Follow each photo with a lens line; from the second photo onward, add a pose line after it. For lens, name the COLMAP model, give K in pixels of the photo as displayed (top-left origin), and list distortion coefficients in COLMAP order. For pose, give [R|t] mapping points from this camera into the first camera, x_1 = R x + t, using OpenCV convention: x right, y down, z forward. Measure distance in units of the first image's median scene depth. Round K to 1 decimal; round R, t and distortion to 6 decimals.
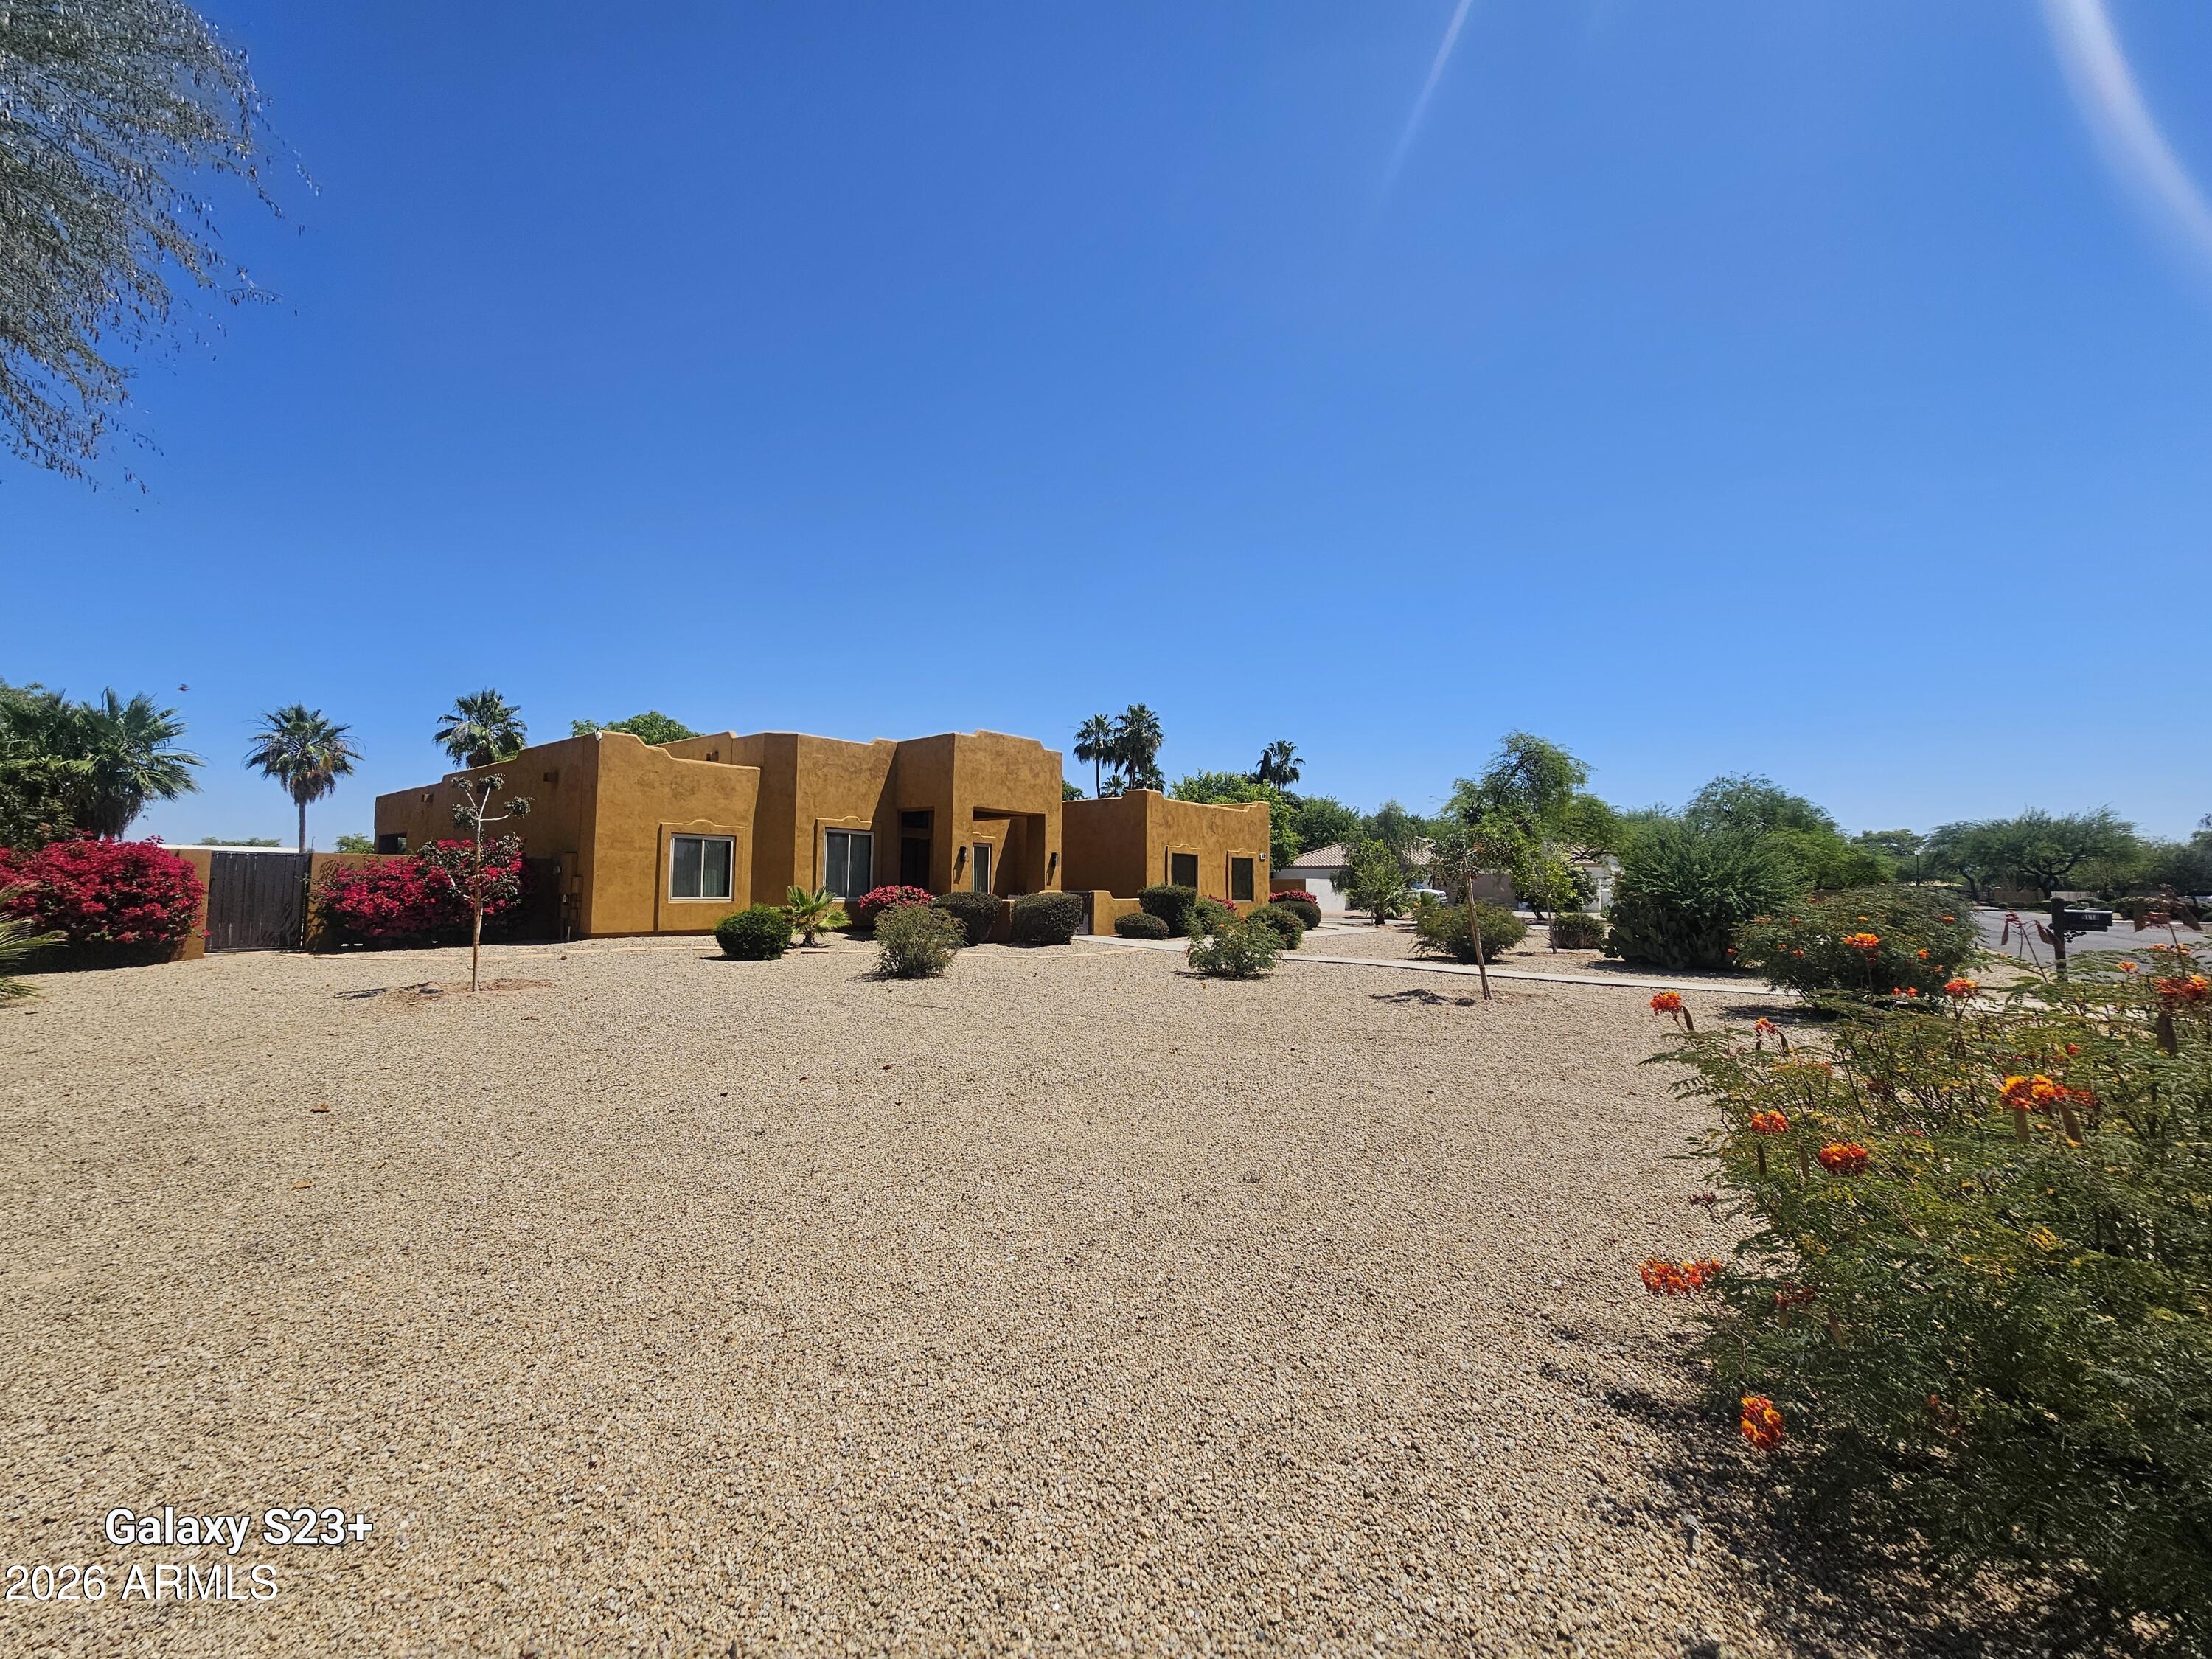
lens RADIAL K [[907.8, 0, 1099.6], [0, 907.8, 822.2], [0, 0, 1]] dist [-0.003194, -0.000473]
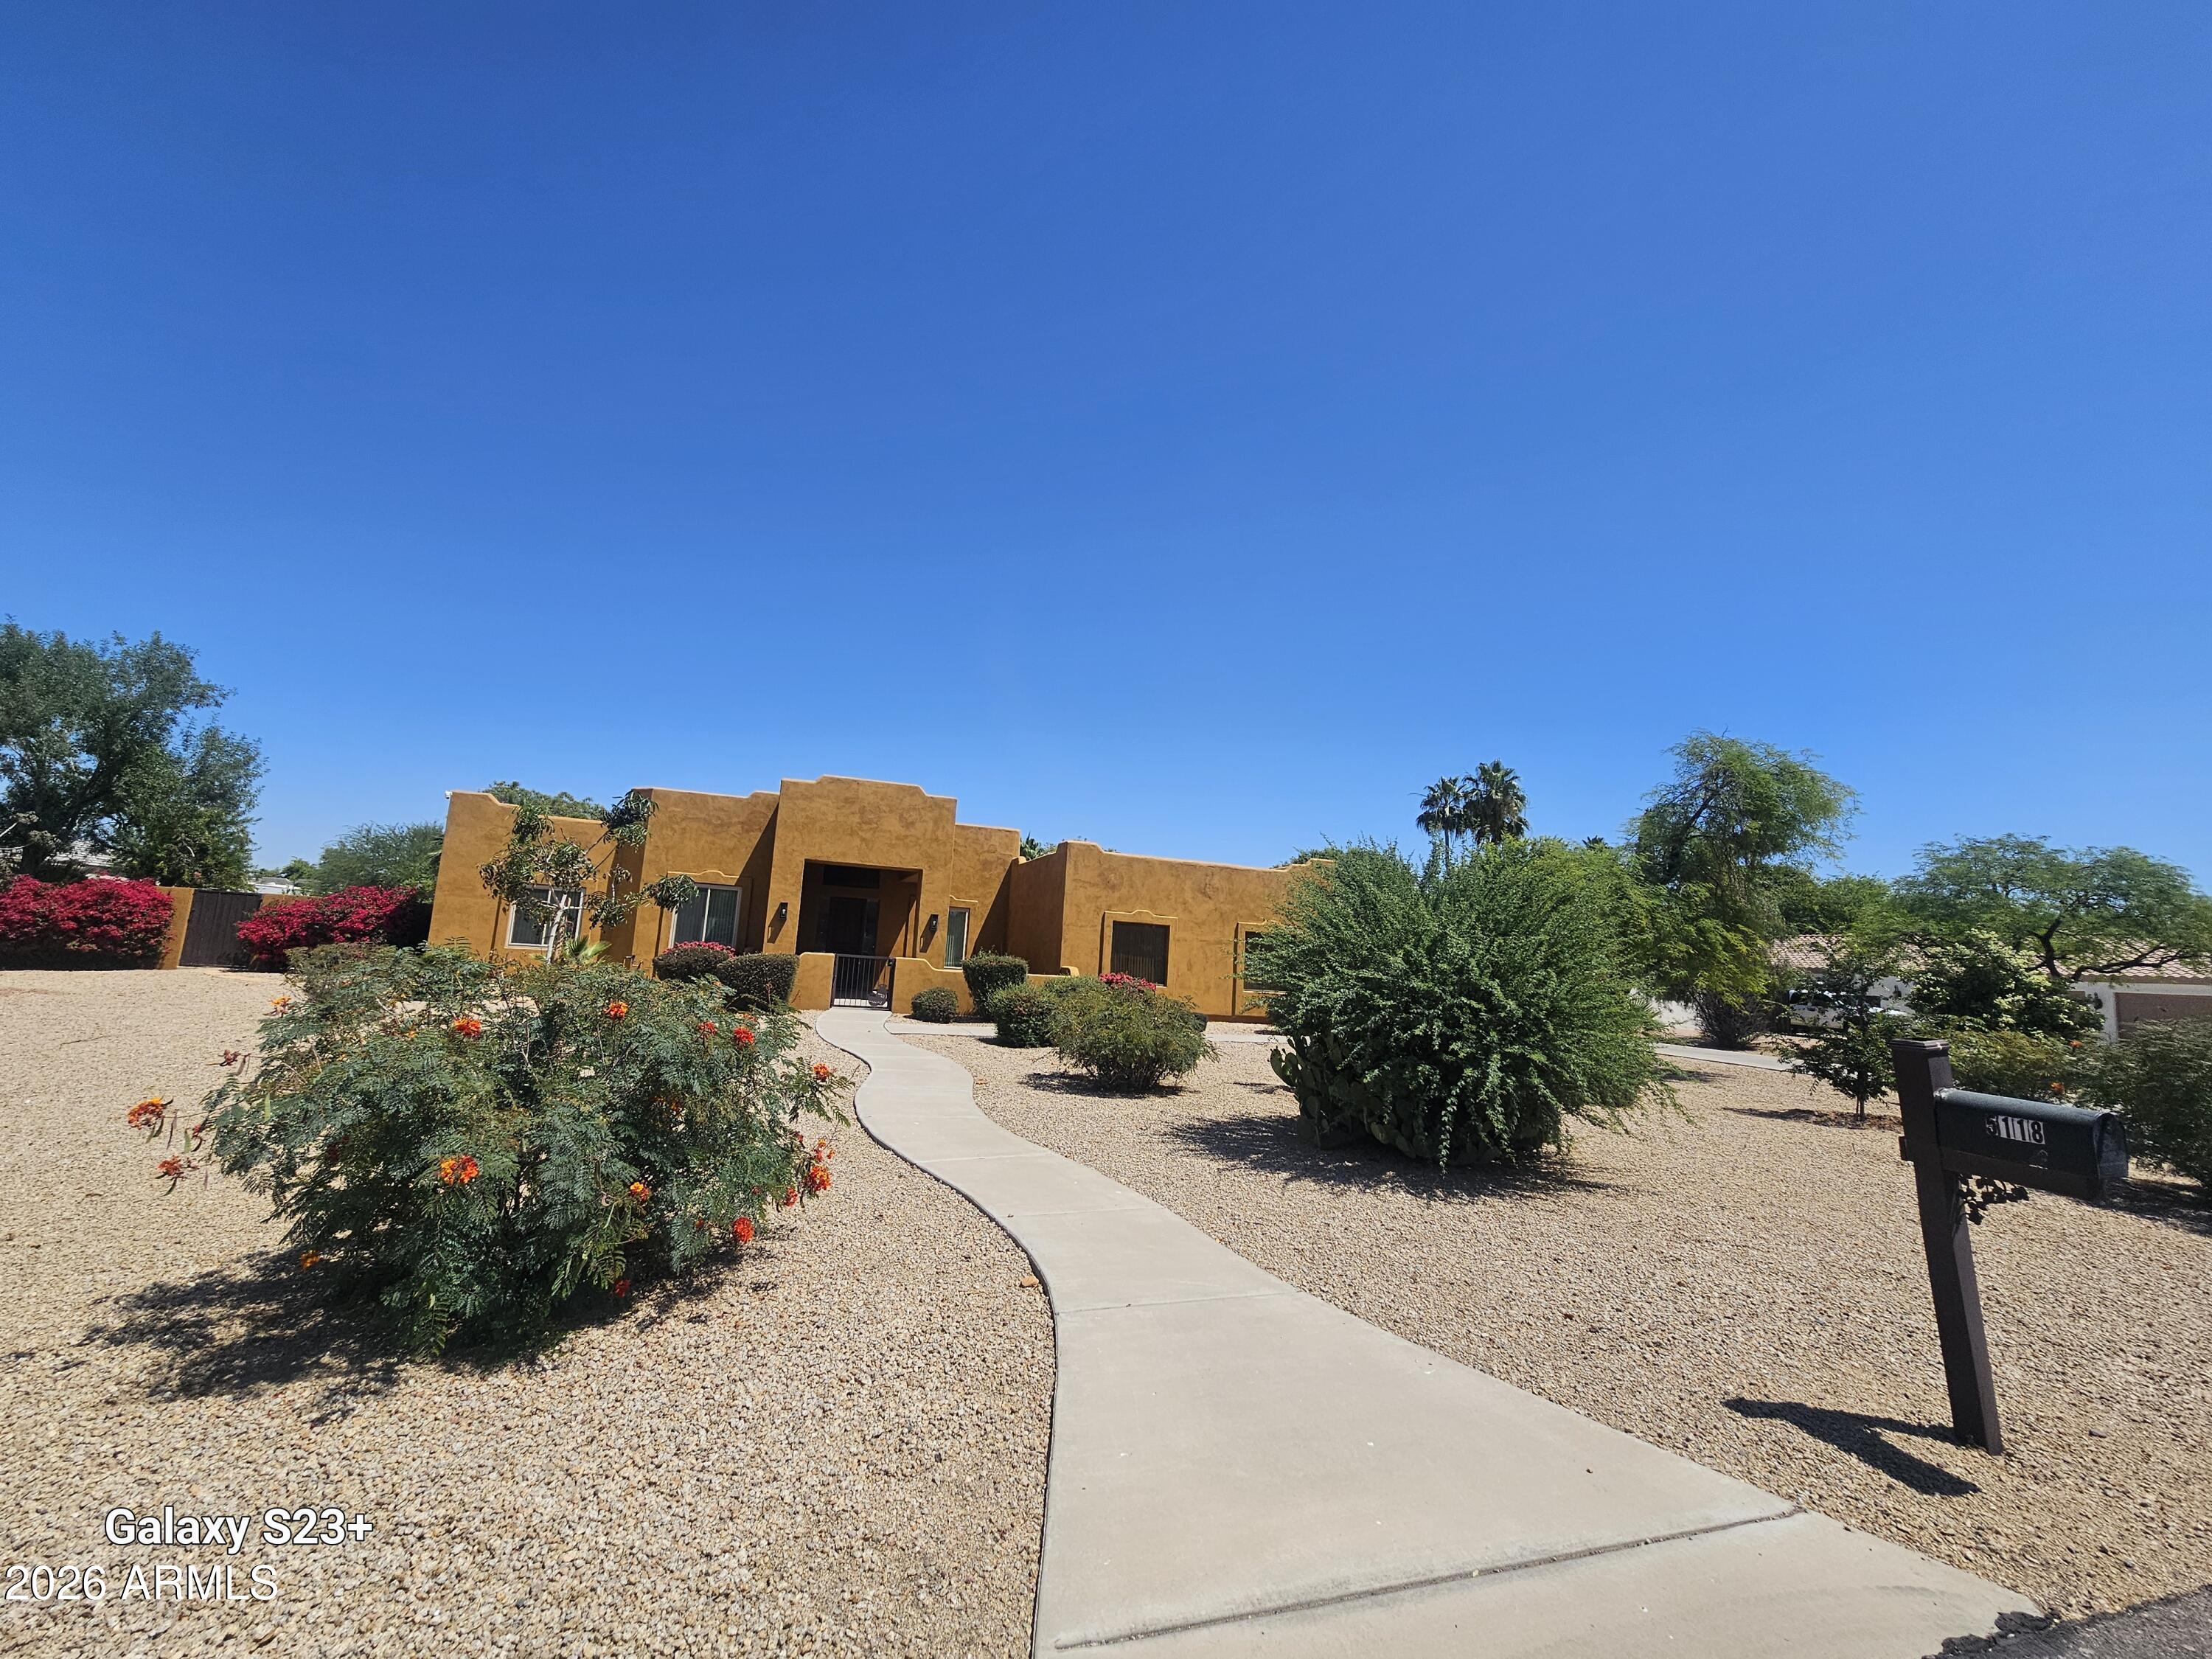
lens RADIAL K [[907.8, 0, 1106.2], [0, 907.8, 835.1], [0, 0, 1]] dist [-0.003194, -0.000473]
pose [[0.854204, -0.029090, -0.519123, 0.562135], [-0.013587, 0.996844, -0.078217, 0.024537], [0.519760, 0.073867, 0.851113, 0.360621]]
